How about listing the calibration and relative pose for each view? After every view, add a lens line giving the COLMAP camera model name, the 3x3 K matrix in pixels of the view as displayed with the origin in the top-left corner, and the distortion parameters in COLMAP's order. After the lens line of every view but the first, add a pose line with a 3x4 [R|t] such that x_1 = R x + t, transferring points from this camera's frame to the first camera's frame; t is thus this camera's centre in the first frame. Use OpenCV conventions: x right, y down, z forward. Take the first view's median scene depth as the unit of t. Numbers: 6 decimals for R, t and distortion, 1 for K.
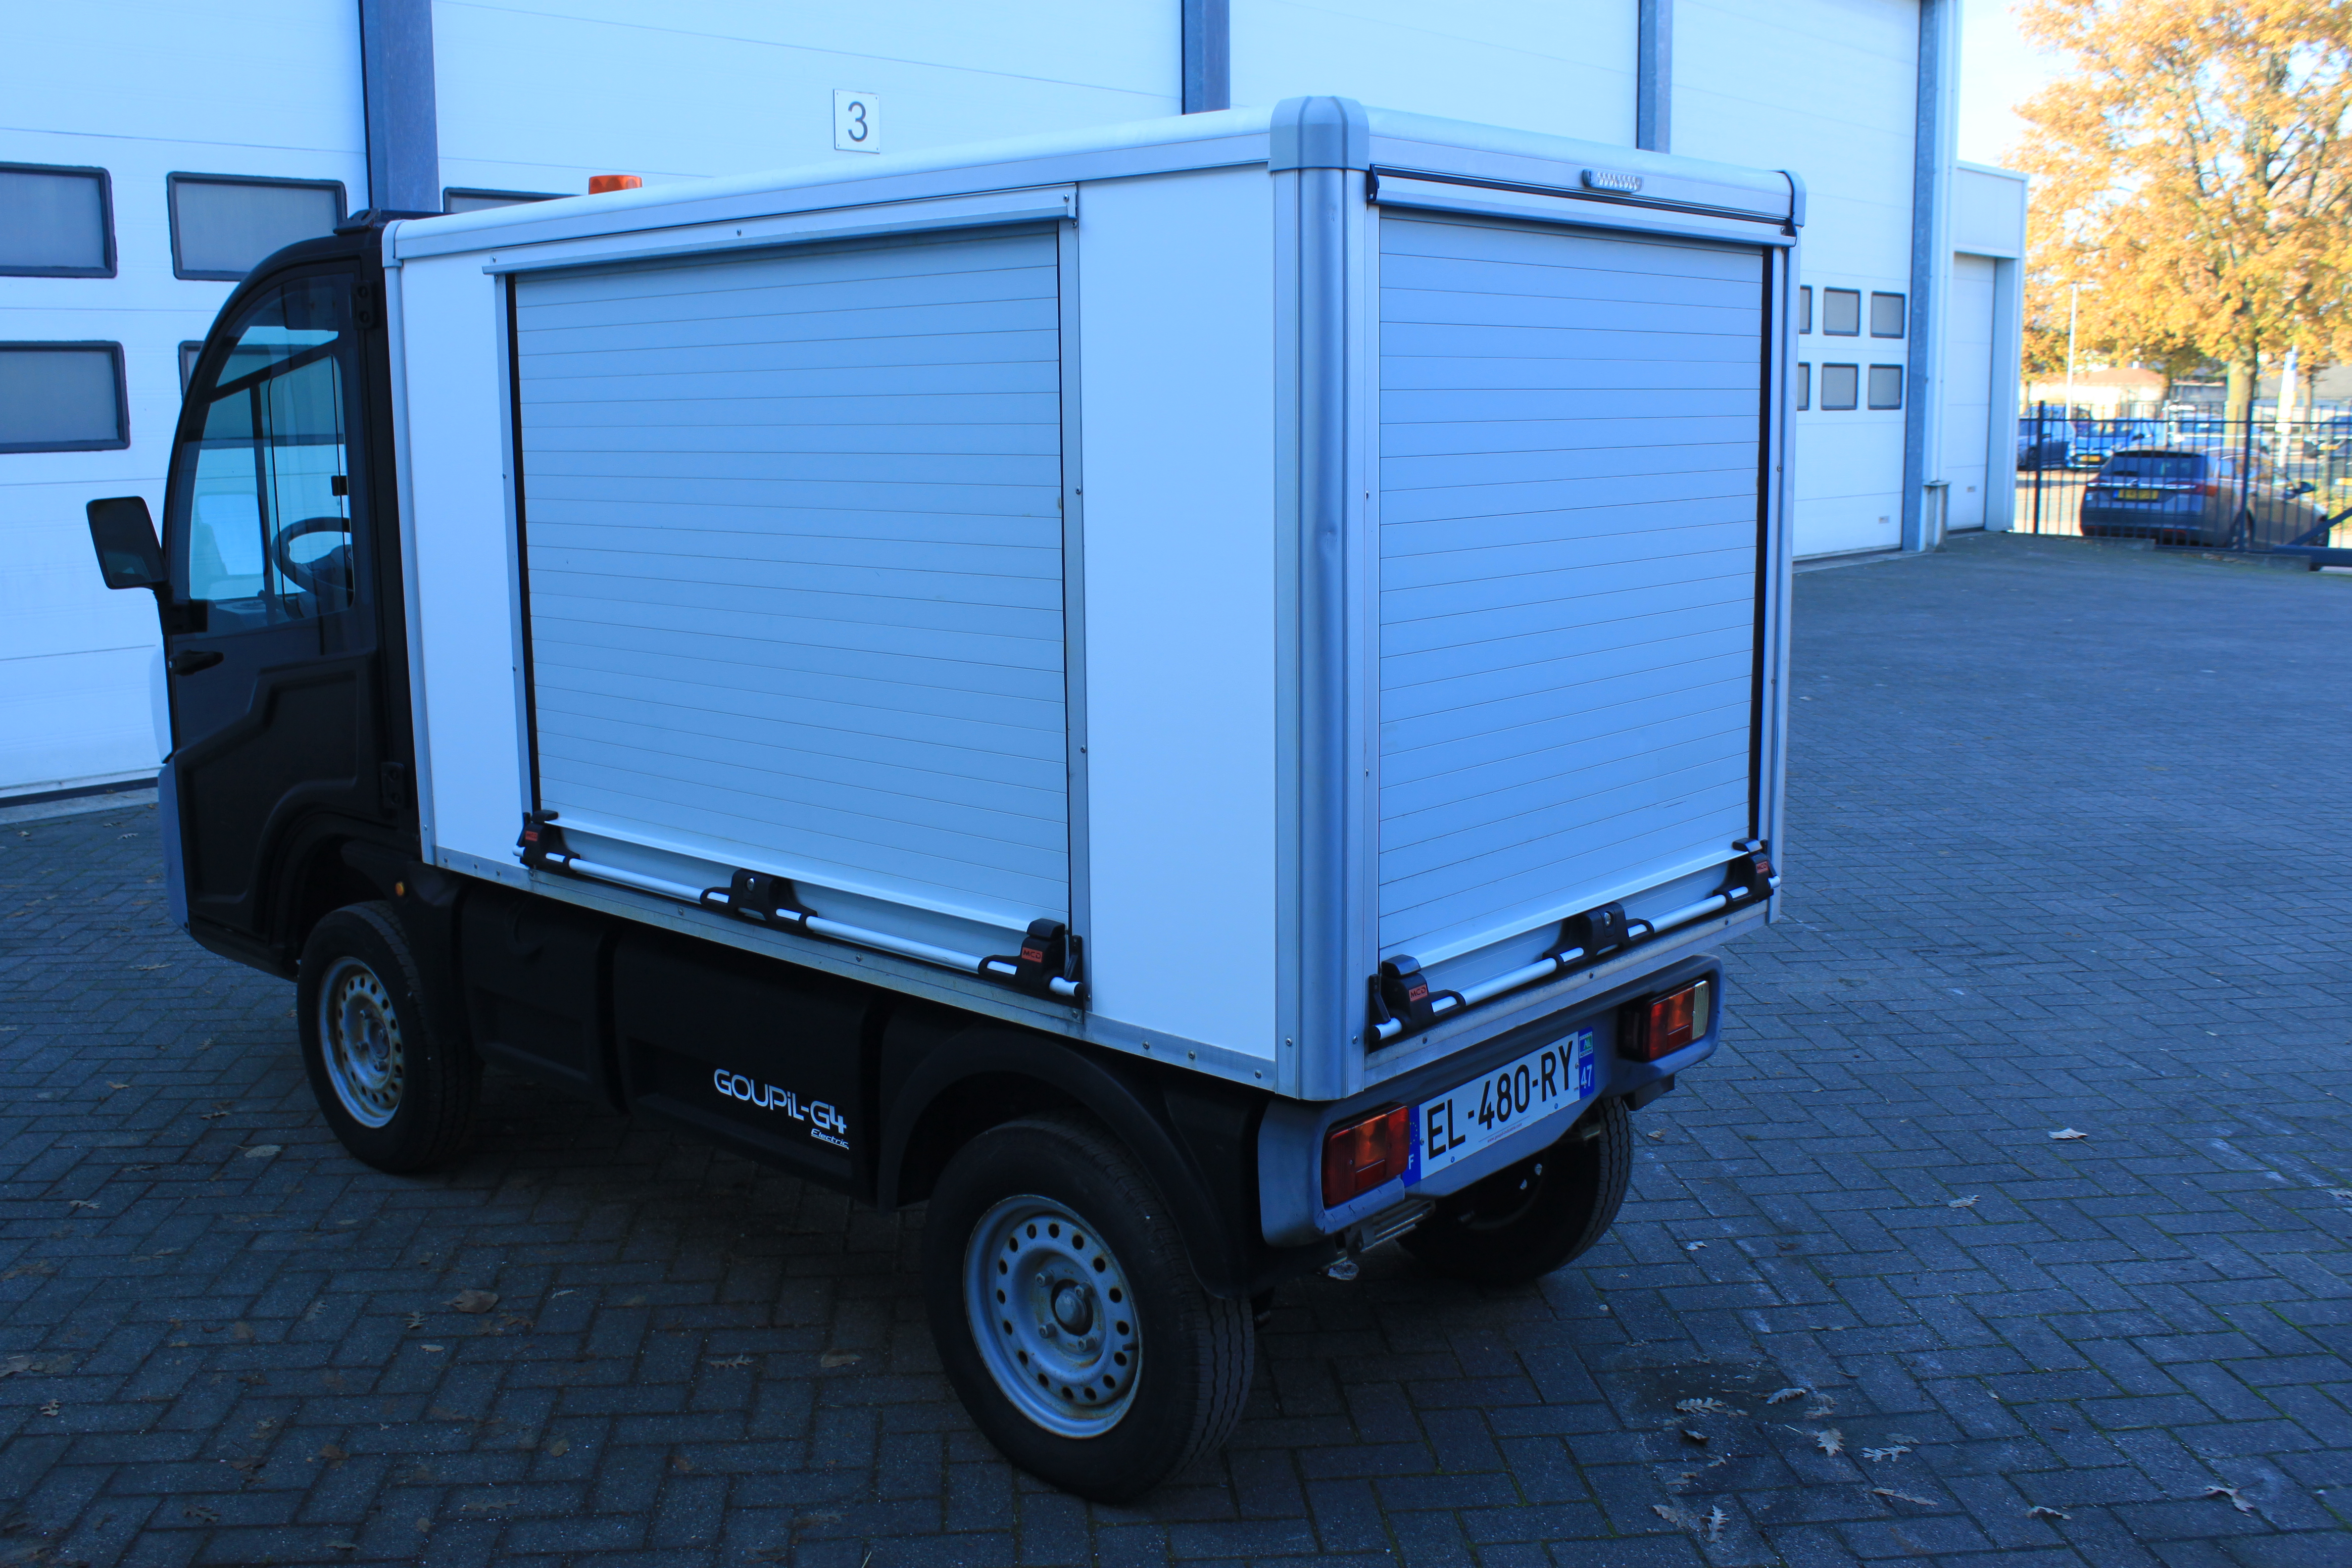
lens RADIAL K [[2159.3, 0, 1170.7], [0, 2159.3, 783.5], [0, 0, 1]] dist [-0.081289, 0.000000]
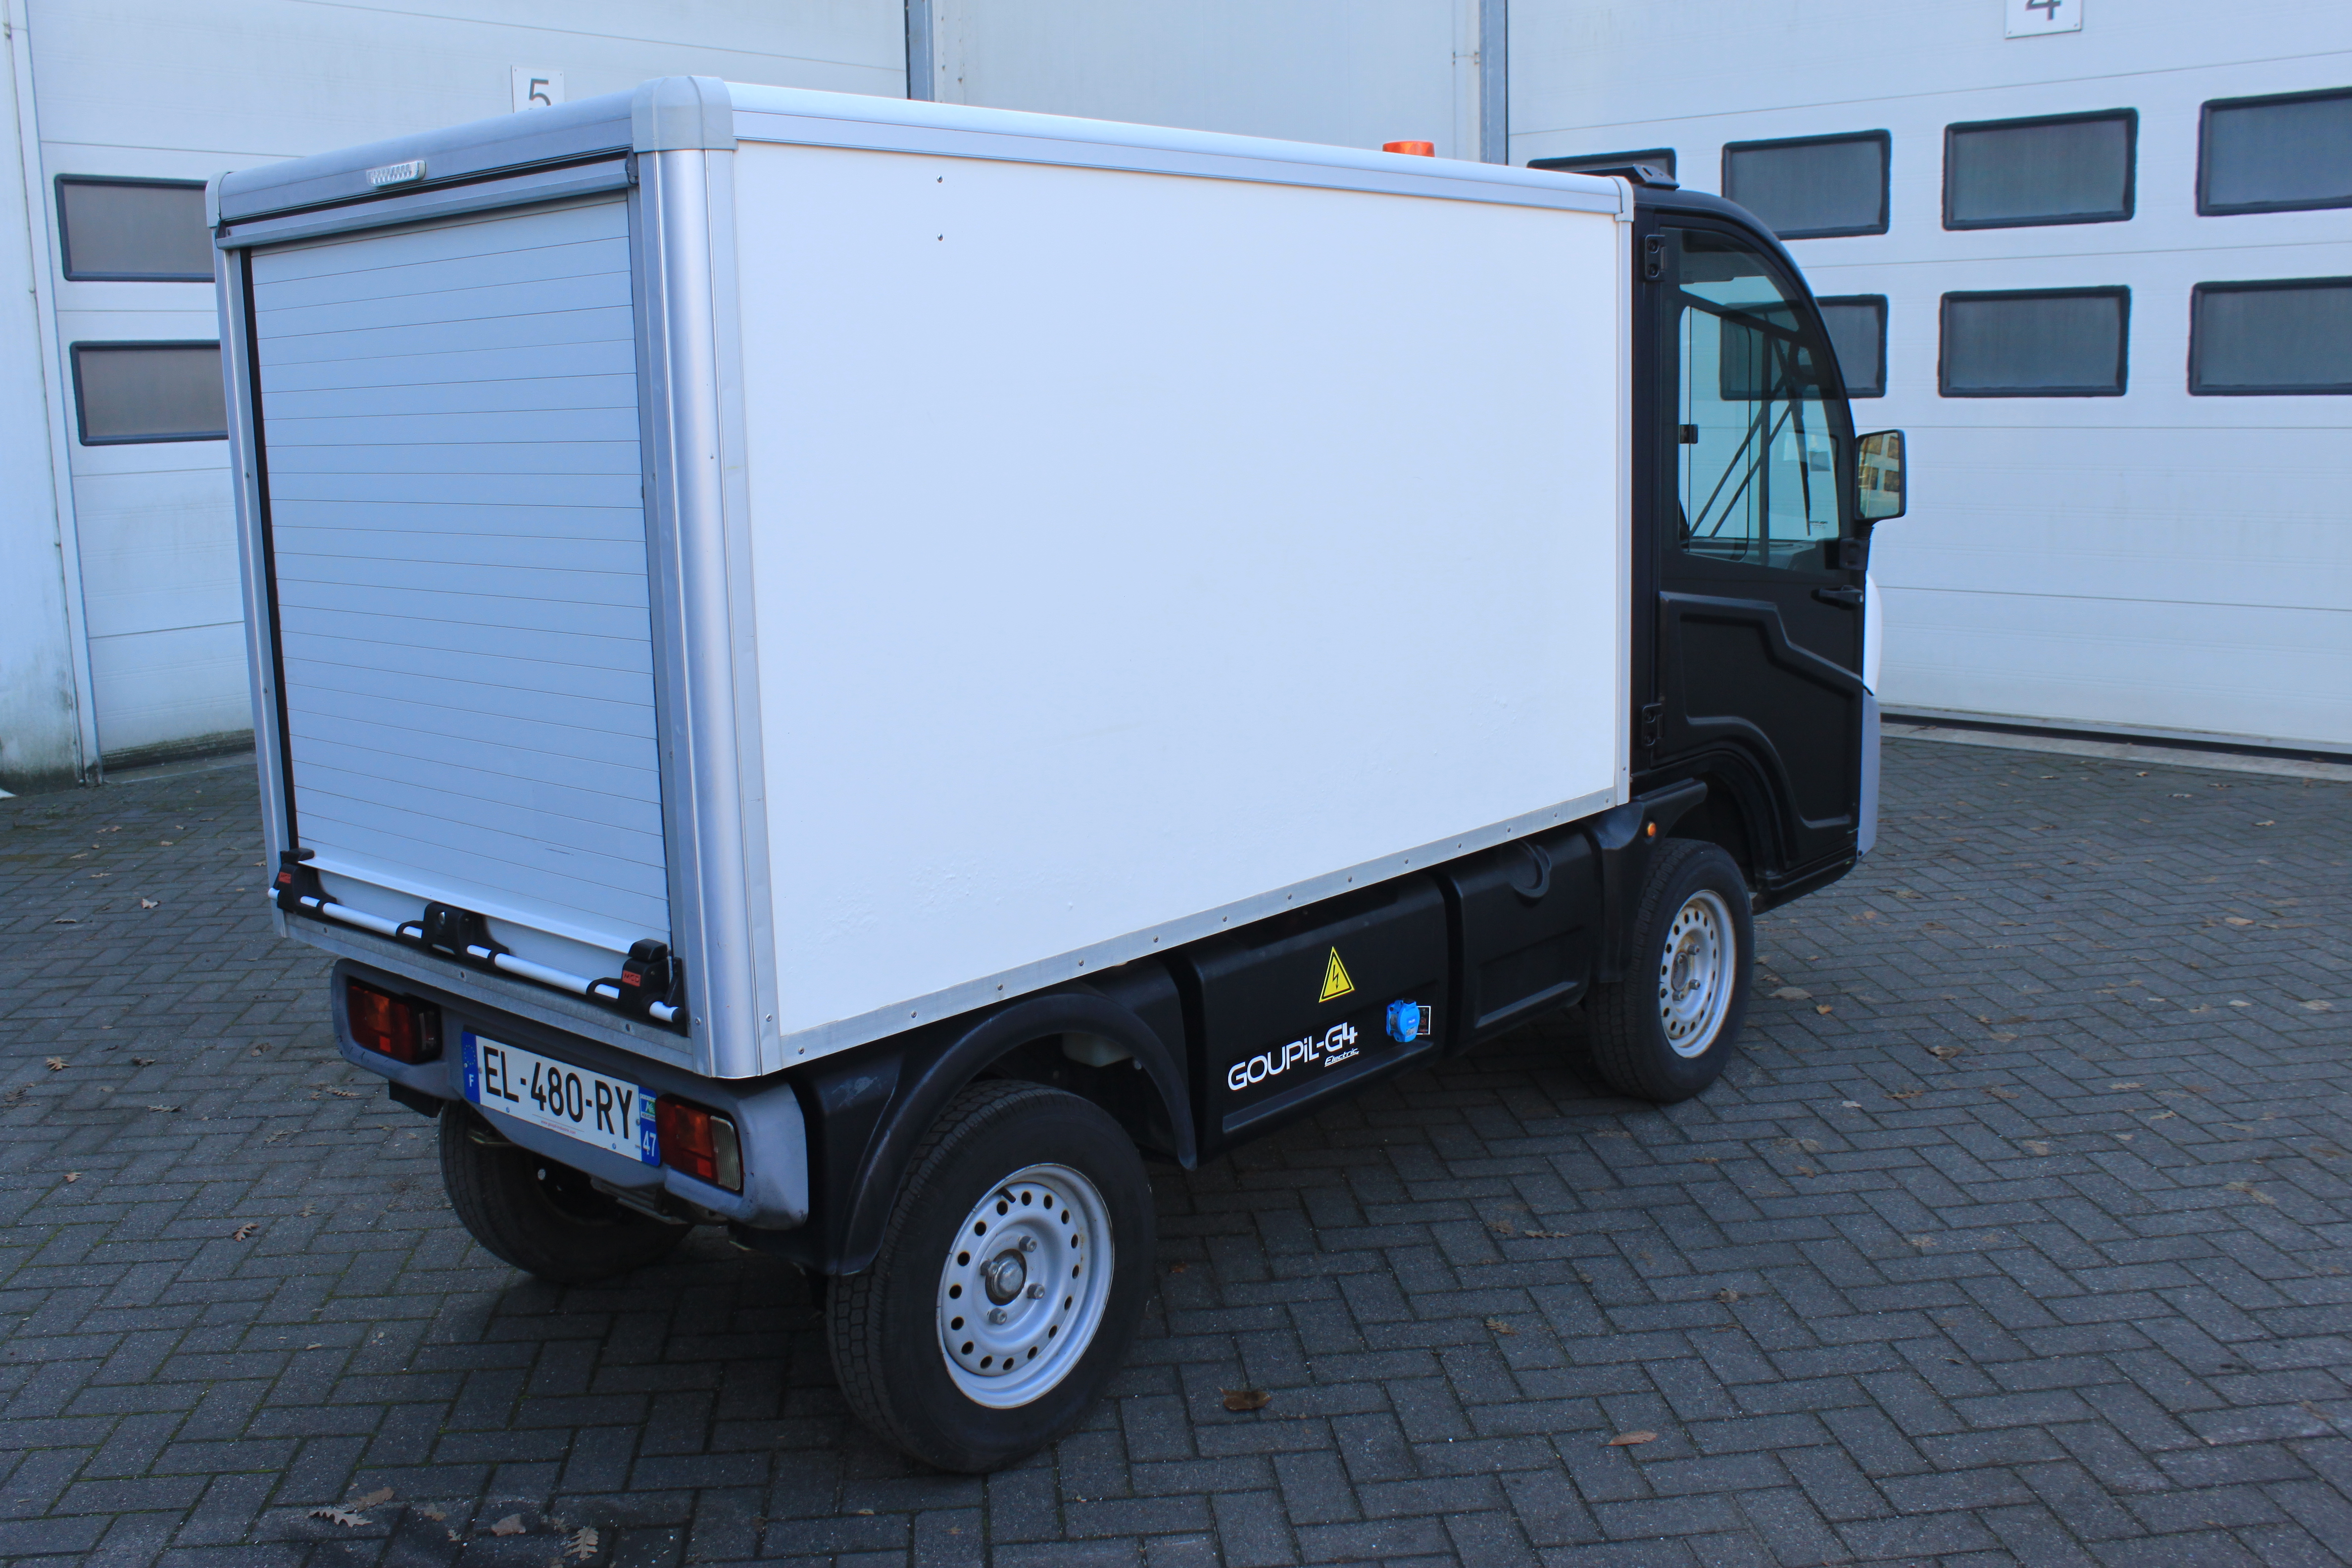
lens RADIAL K [[2159.3, 0, 1178.1], [0, 2159.3, 769.2], [0, 0, 1]] dist [-0.081289, 0.000000]
pose [[0.012702, 0.188074, -0.982073, 1.032902], [-0.157689, 0.970239, 0.183768, -0.211263], [0.987407, 0.152528, 0.041981, 1.144234]]
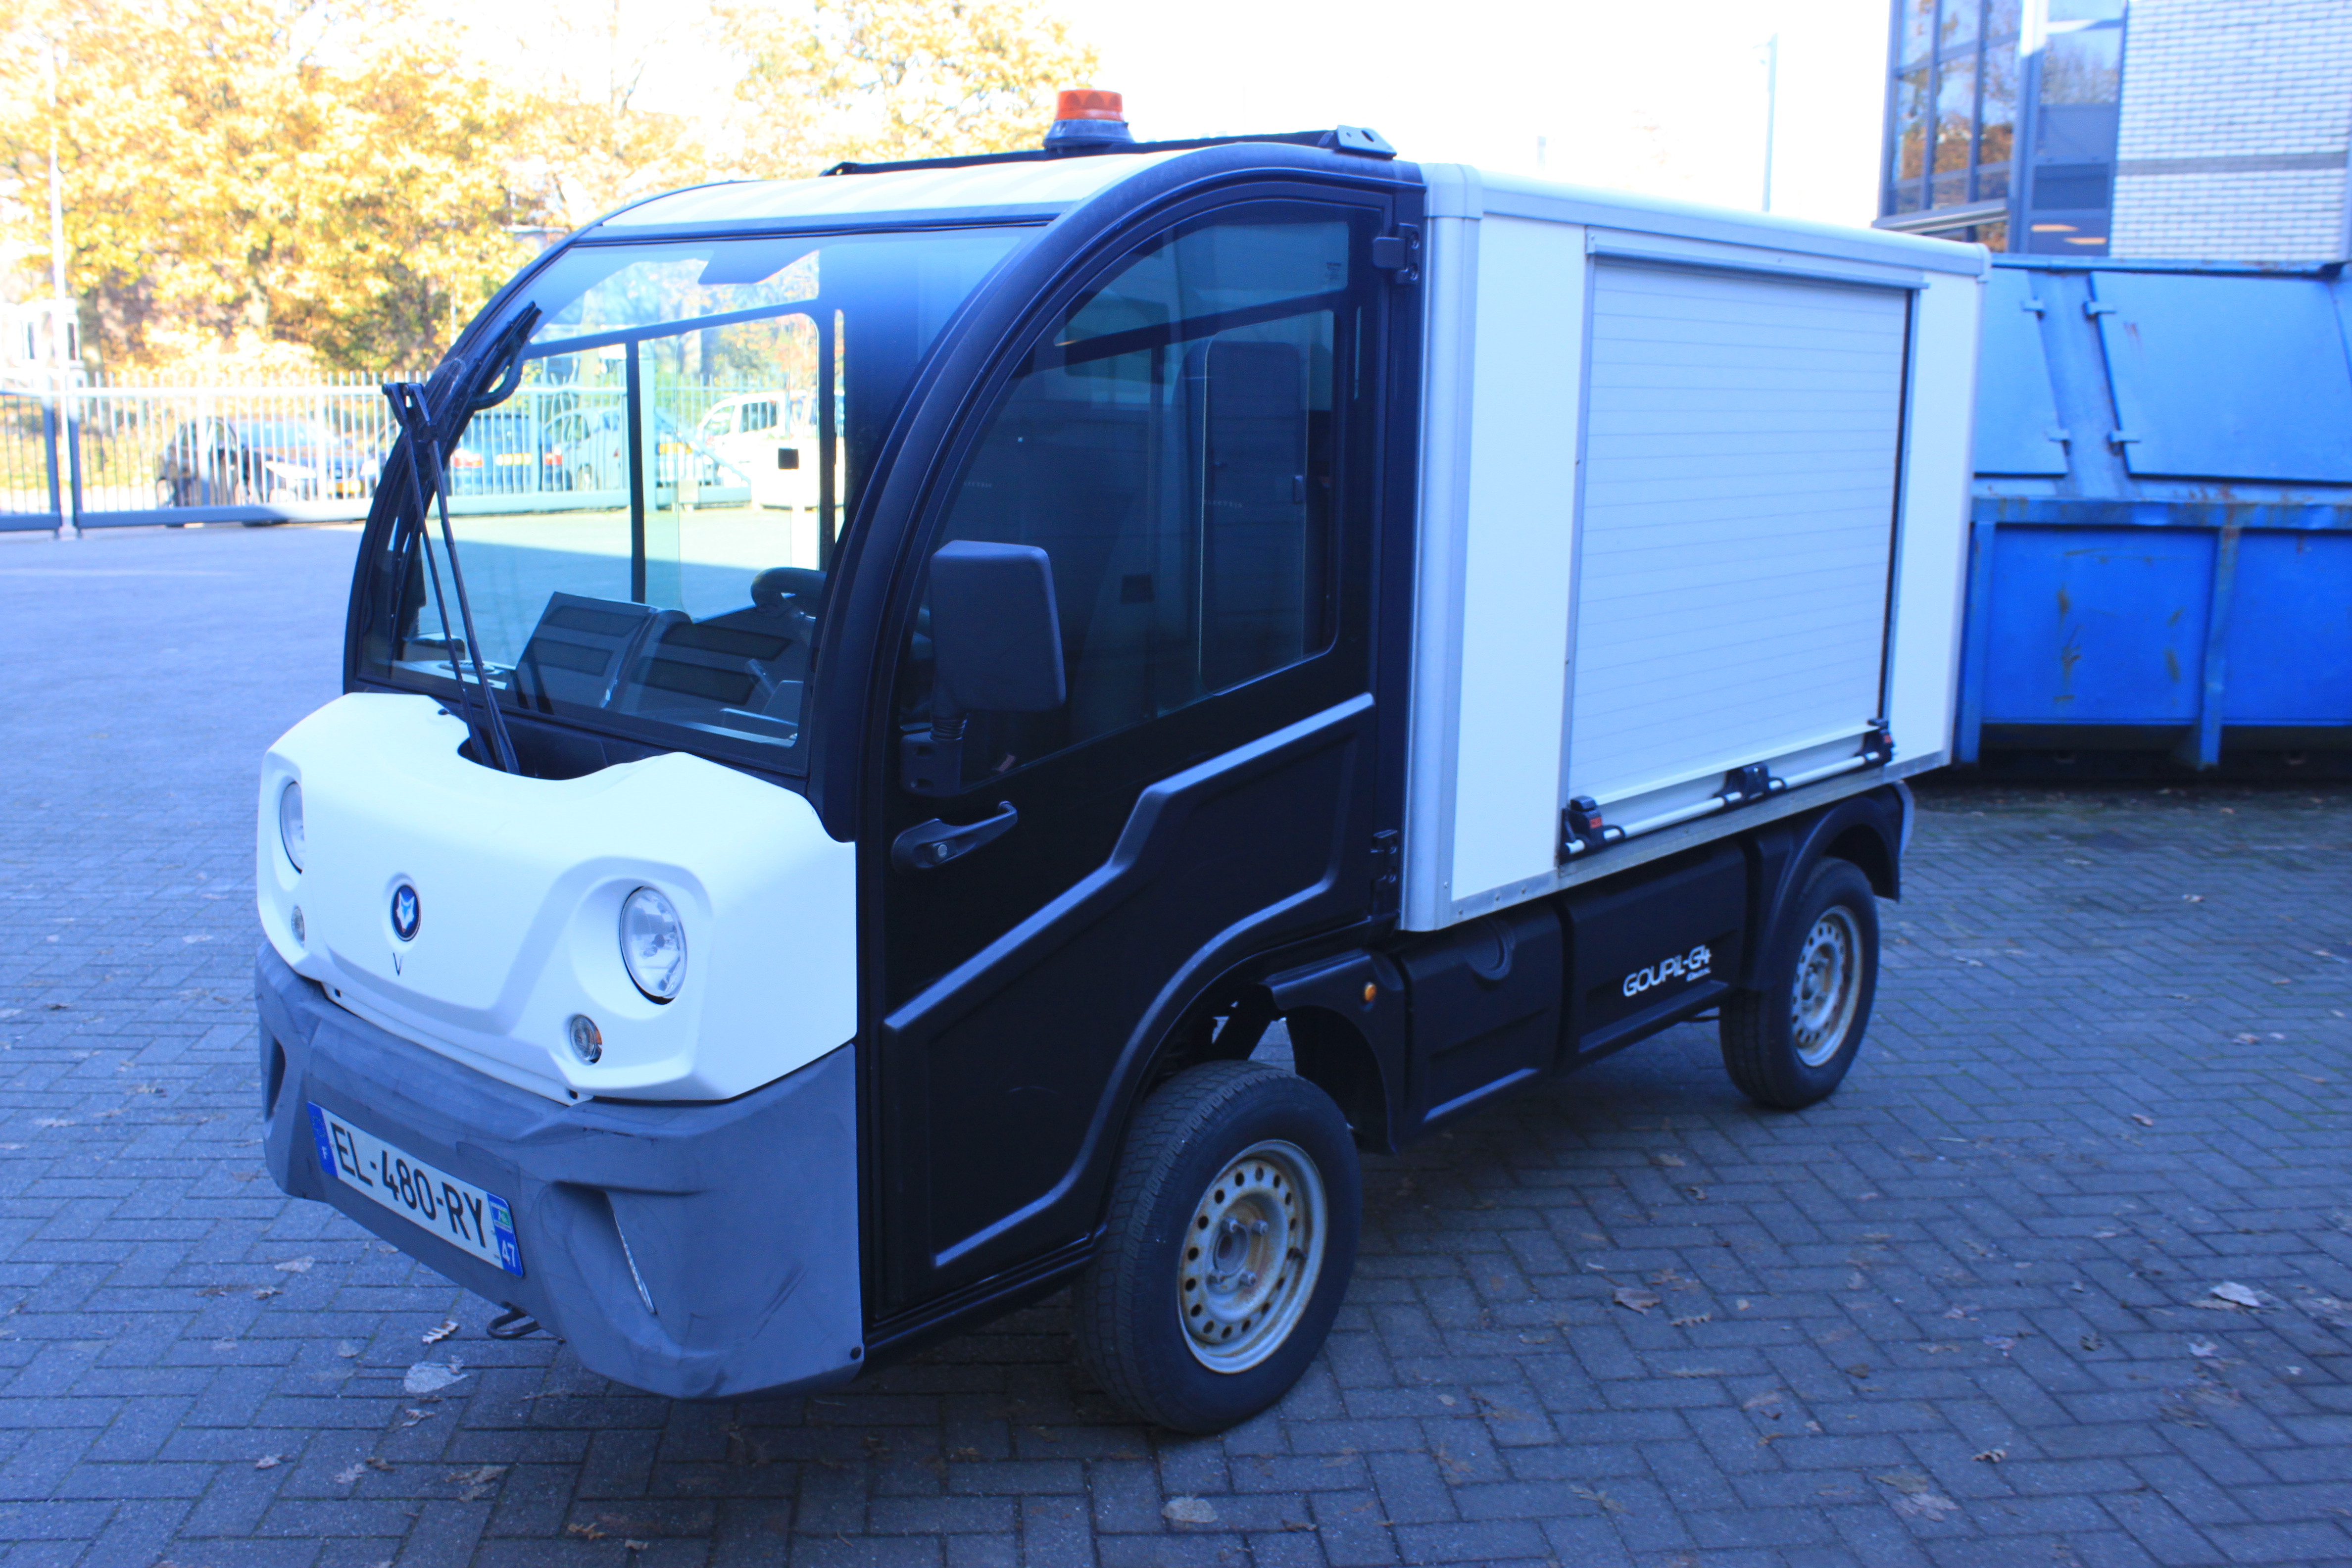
lens RADIAL K [[2159.3, 0, 1186.5], [0, 2159.3, 773.8], [0, 0, 1]] dist [-0.081289, 0.000000]
pose [[-0.018589, -0.176846, 0.984063, -1.398084], [0.162043, 0.970688, 0.177504, -0.225671], [-0.986609, 0.162760, 0.010612, 1.286126]]
